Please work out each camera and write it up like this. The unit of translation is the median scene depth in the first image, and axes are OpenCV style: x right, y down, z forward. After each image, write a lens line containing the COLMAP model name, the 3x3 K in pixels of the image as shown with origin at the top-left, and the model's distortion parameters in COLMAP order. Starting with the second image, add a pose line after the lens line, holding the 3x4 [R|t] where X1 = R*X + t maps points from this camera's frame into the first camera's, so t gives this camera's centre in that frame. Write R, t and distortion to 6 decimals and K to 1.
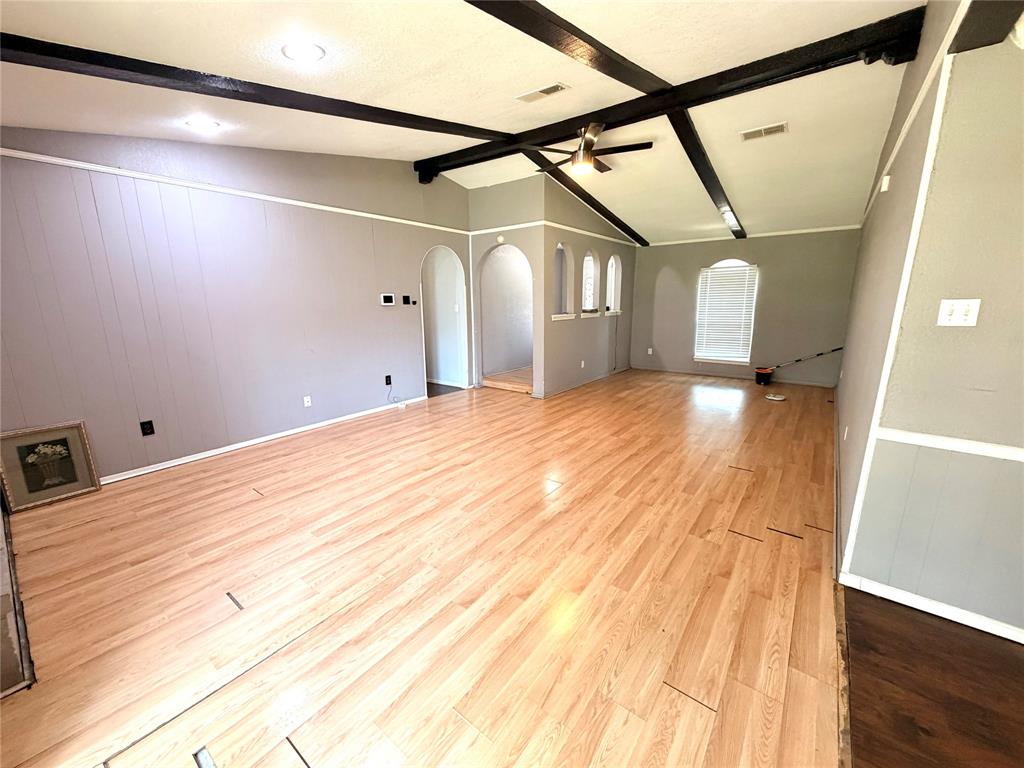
lens RADIAL K [[409.2, 0, 509.4], [0, 409.2, 384.7], [0, 0, 1]] dist [-0.001241, 0.000150]
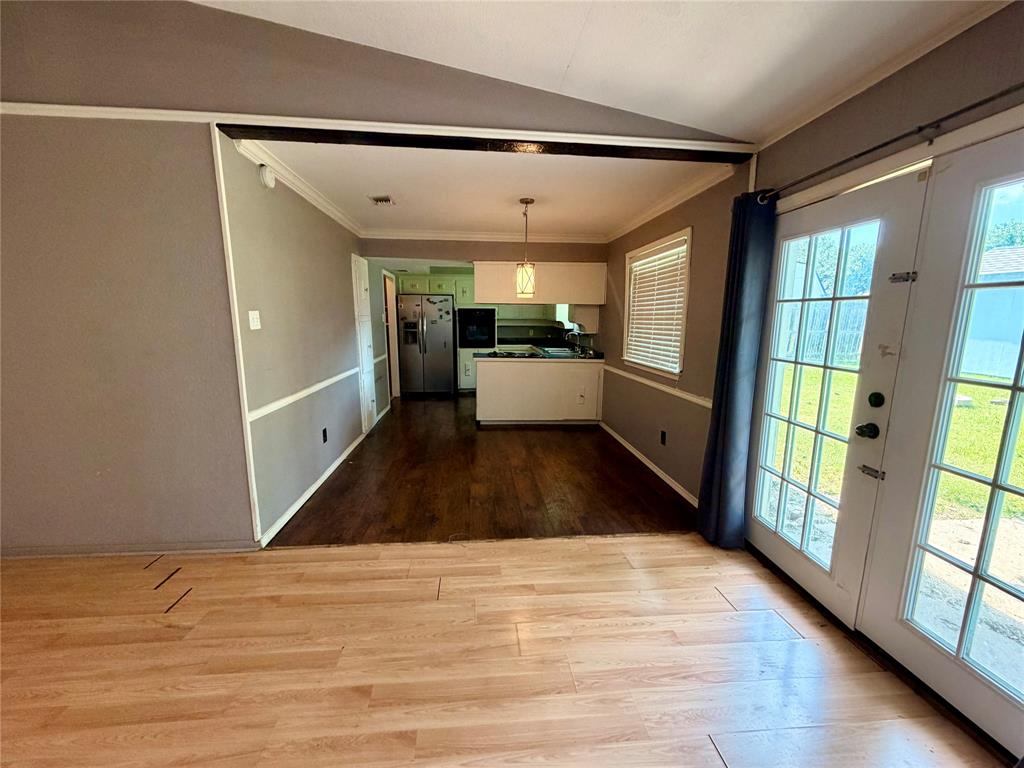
lens RADIAL K [[409.2, 0, 509.4], [0, 409.2, 384.7], [0, 0, 1]] dist [-0.001241, 0.000150]
pose [[-0.679659, -0.119195, 0.723779, -0.325471], [0.156435, 0.940457, 0.301777, -0.140736], [-0.716653, 0.318330, -0.620543, 0.724581]]
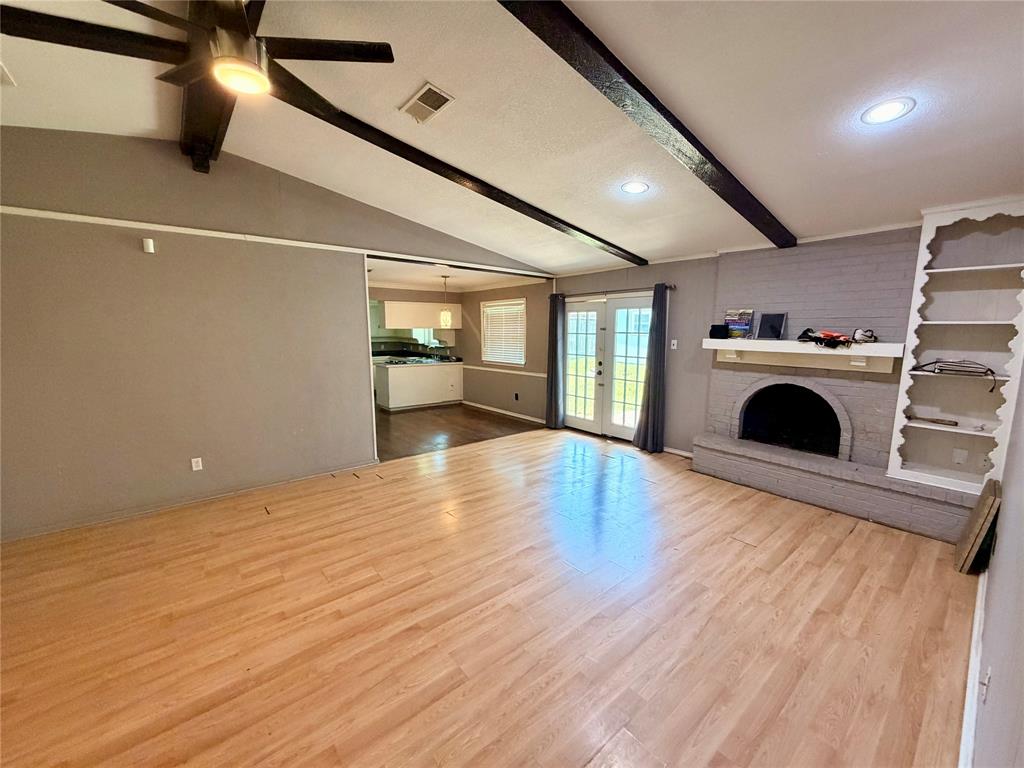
lens RADIAL K [[409.2, 0, 509.4], [0, 409.2, 384.7], [0, 0, 1]] dist [-0.001241, 0.000150]
pose [[-0.975121, -0.024395, 0.220327, -0.275461], [0.053926, 0.937963, 0.342517, -0.457769], [-0.215014, 0.345876, -0.913312, 1.887303]]
